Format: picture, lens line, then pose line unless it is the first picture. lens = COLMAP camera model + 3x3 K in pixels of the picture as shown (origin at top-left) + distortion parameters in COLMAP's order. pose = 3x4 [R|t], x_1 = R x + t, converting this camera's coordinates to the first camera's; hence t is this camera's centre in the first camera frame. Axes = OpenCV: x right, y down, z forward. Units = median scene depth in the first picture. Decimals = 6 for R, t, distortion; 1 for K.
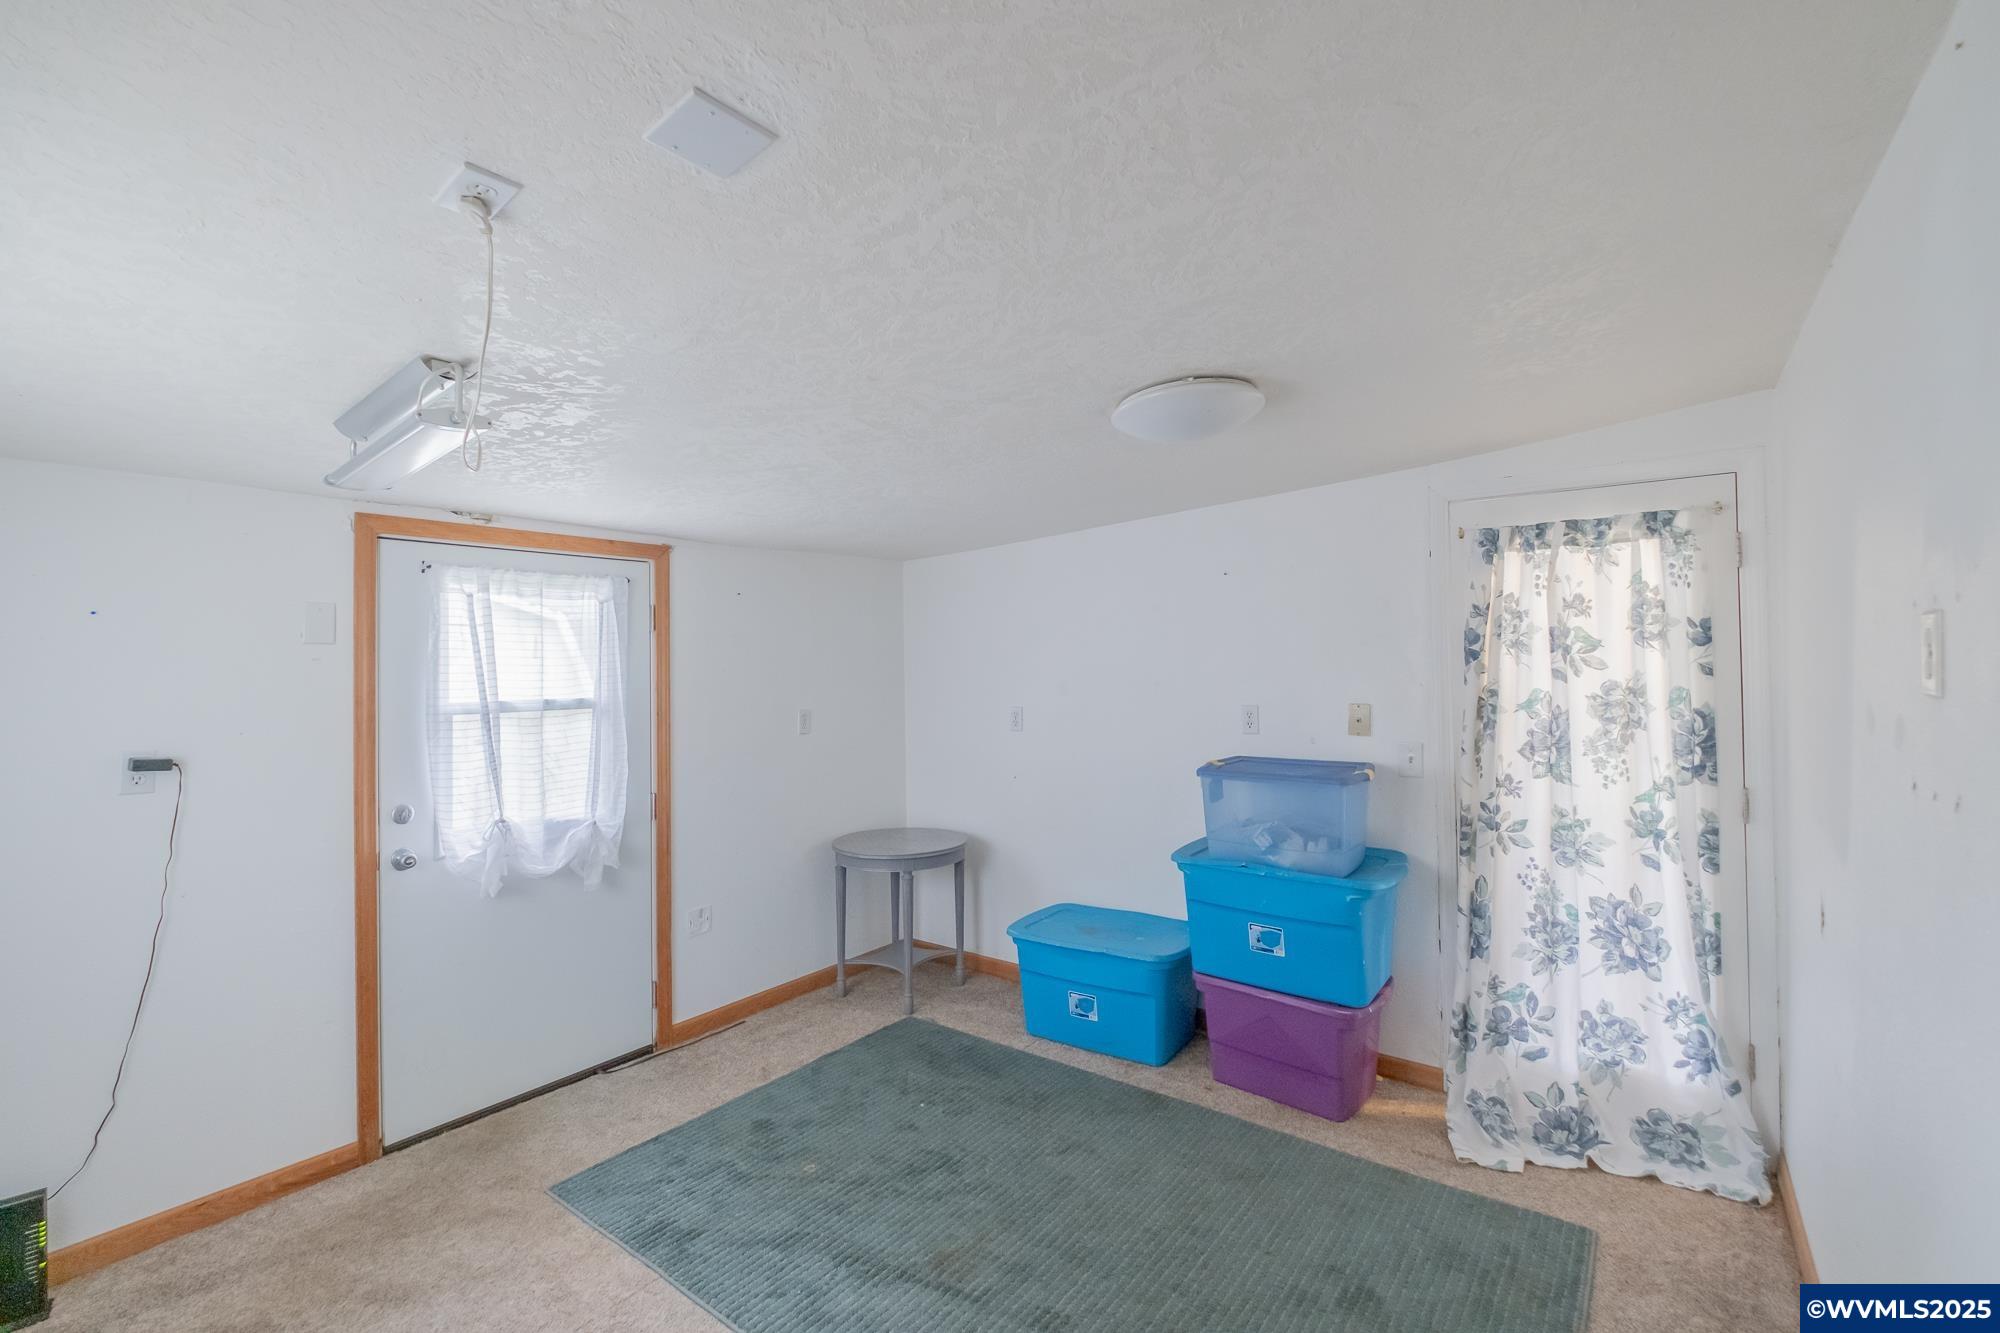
lens RADIAL K [[874.5, 0, 1017.5], [0, 874.5, 662.8], [0, 0, 1]] dist [0.003602, -0.007538]
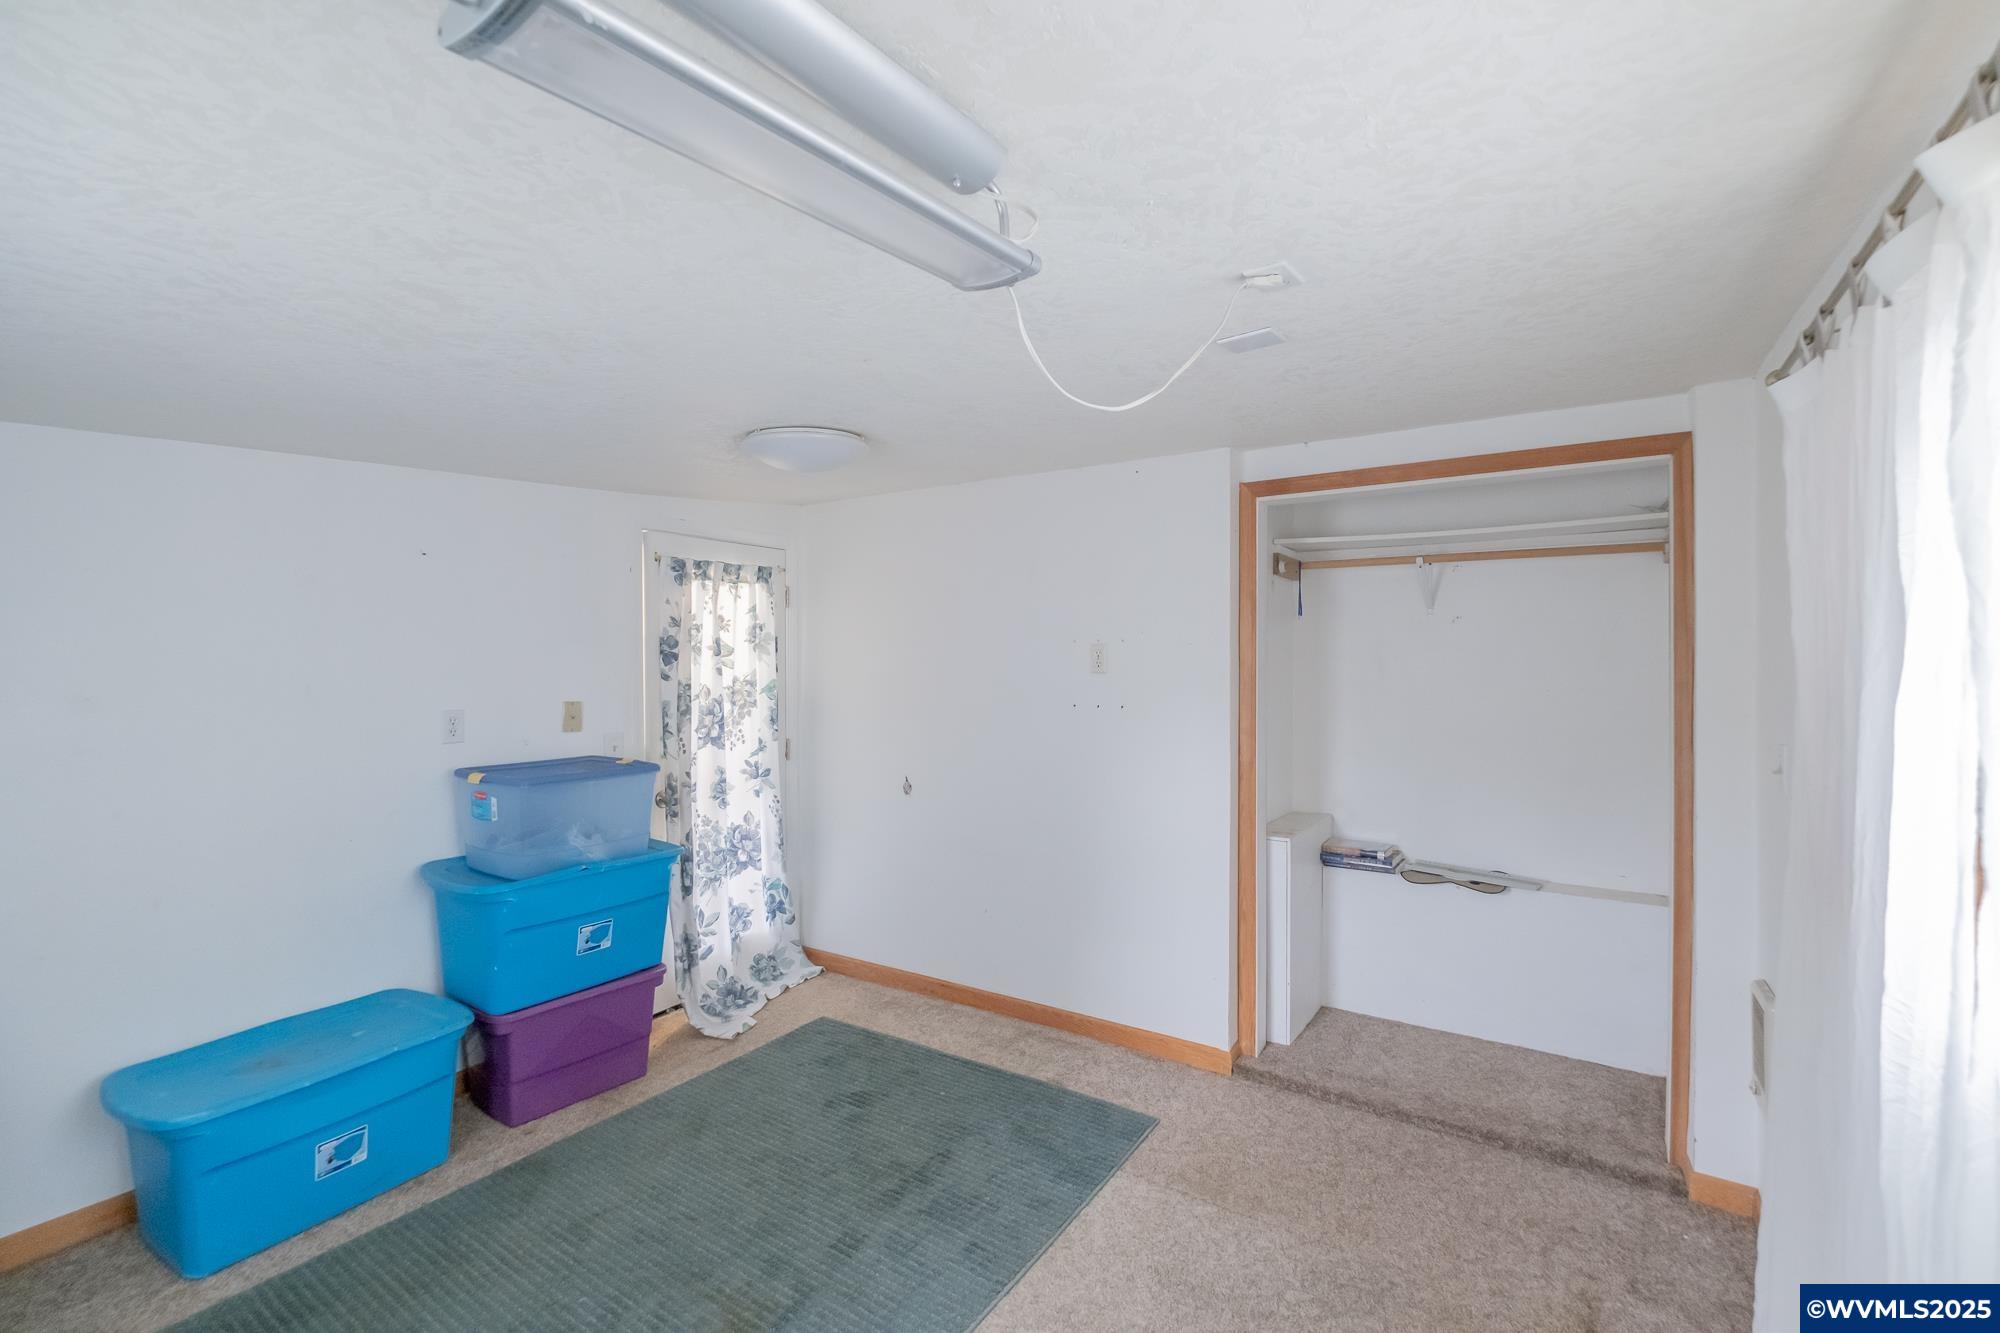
lens RADIAL K [[874.5, 0, 1017.5], [0, 874.5, 662.8], [0, 0, 1]] dist [0.003602, -0.007538]
pose [[-0.081880, 0.012327, 0.996566, -0.820771], [0.000914, 0.999924, -0.012293, 0.016112], [-0.996642, -0.000096, -0.081885, 0.647630]]
